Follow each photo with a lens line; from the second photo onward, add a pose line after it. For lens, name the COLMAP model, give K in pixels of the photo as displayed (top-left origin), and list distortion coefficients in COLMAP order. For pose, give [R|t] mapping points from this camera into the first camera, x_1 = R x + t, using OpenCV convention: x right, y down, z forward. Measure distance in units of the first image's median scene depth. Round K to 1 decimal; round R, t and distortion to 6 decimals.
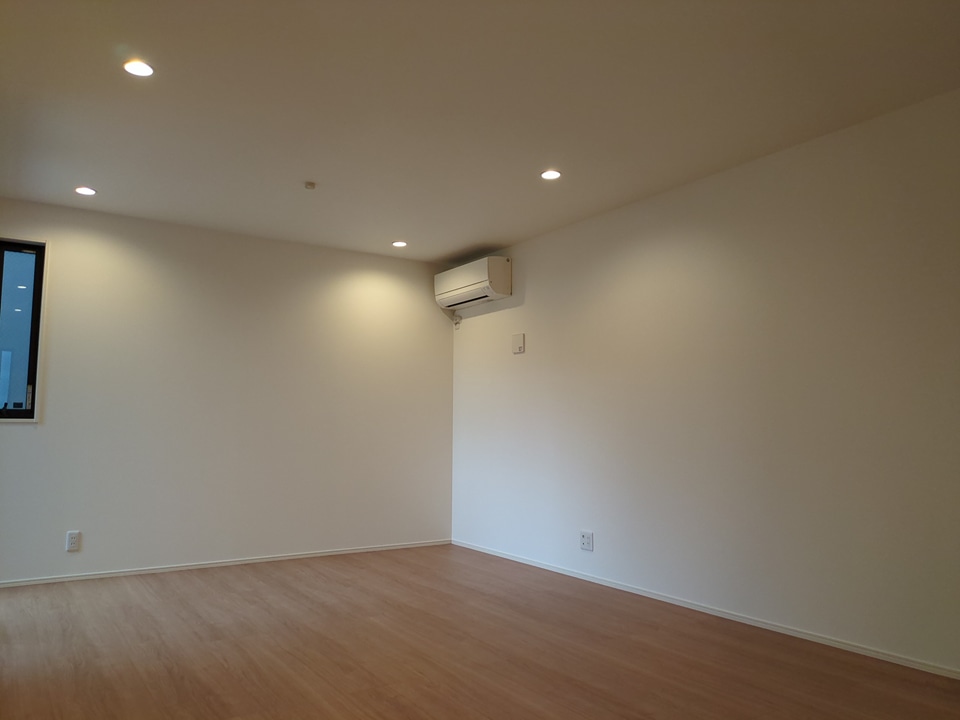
lens RADIAL K [[720.6, 0, 481.4], [0, 720.6, 354.5], [0, 0, 1]] dist [0.042415, -0.036221]
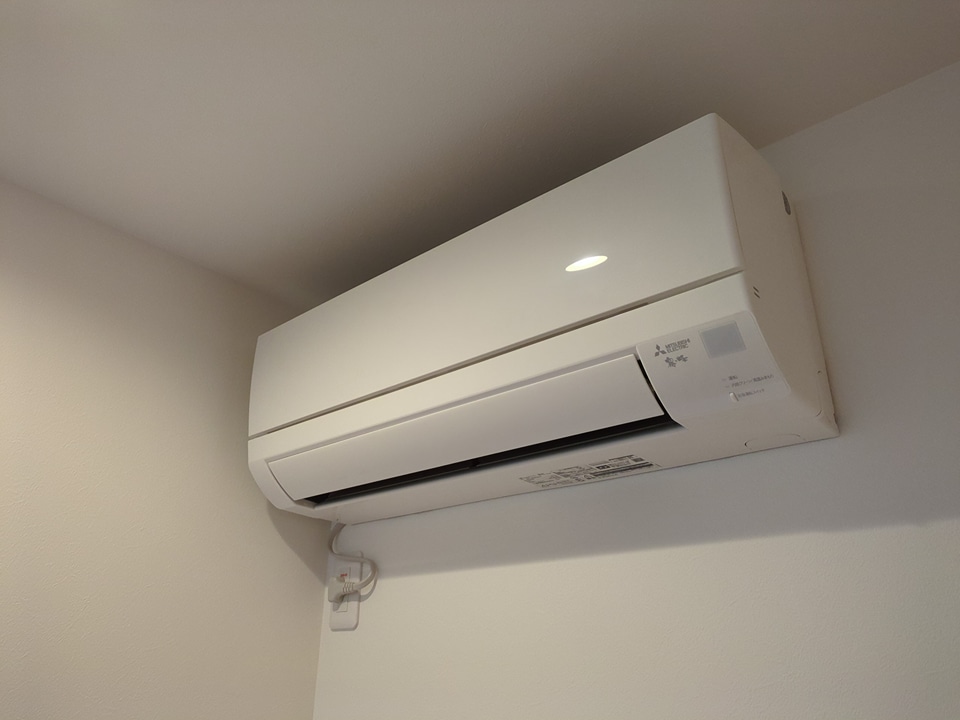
lens RADIAL K [[720.6, 0, 481.4], [0, 720.6, 354.5], [0, 0, 1]] dist [0.042415, -0.036221]
pose [[0.964835, 0.111326, 0.238115, -0.052791], [-0.031611, 0.948451, -0.315345, -0.045081], [-0.260947, 0.296729, 0.918618, 0.802510]]
